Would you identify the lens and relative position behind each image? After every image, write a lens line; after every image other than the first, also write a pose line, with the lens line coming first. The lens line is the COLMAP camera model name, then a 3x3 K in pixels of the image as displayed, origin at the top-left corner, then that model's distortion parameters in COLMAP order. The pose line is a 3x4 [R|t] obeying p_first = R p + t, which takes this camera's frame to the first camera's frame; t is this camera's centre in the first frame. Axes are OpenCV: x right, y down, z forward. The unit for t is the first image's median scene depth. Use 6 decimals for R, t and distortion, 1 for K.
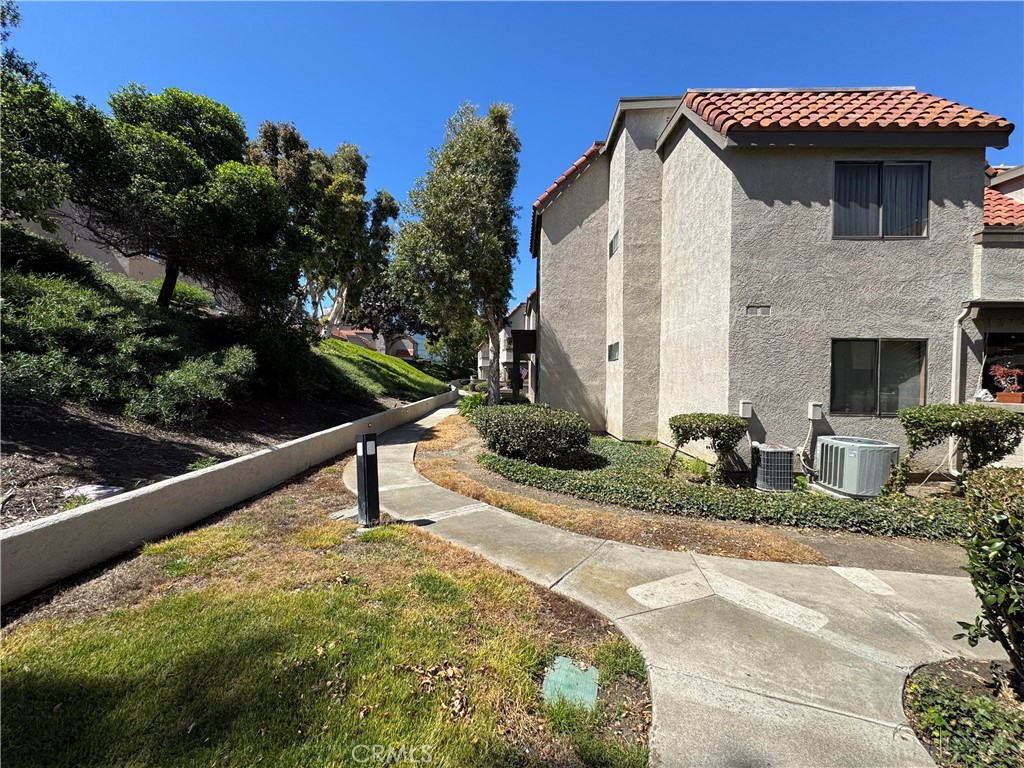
lens RADIAL K [[408.2, 0, 512.0], [0, 408.2, 384.0], [0, 0, 1]] dist [-0.002908, 0.000523]
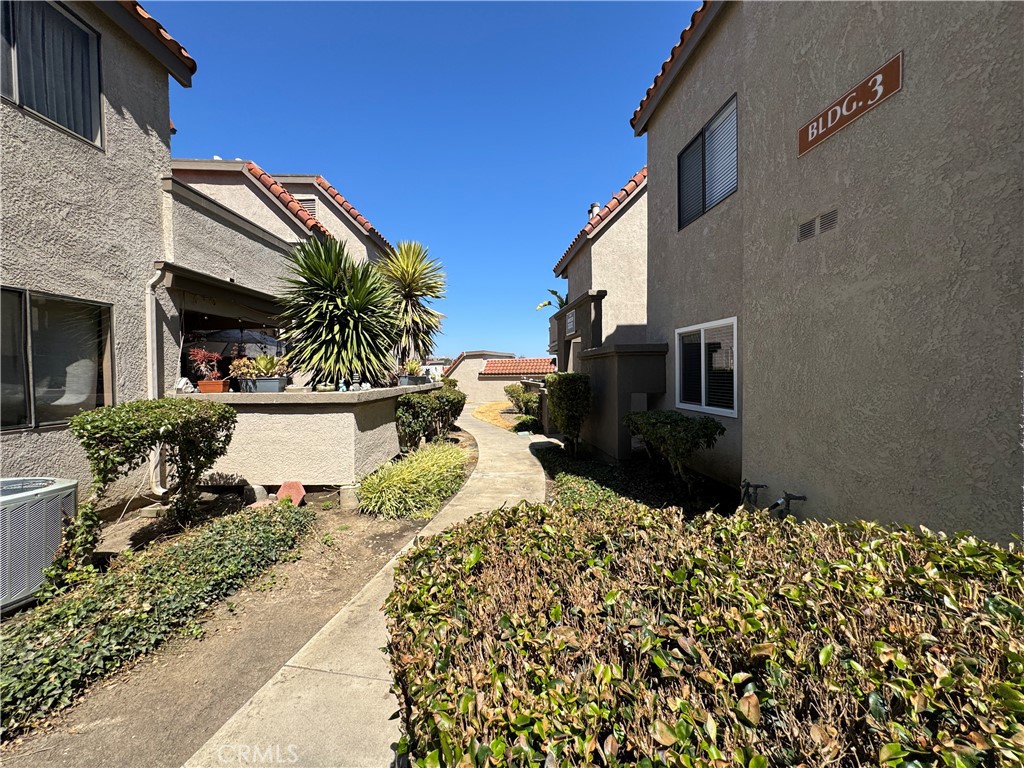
lens RADIAL K [[408.2, 0, 512.0], [0, 408.2, 384.0], [0, 0, 1]] dist [-0.002908, 0.000523]
pose [[-0.009524, -0.036338, 0.999294, 0.347786], [0.027534, 0.998951, 0.036588, 0.013586], [-0.999575, 0.027863, -0.008513, 0.358754]]
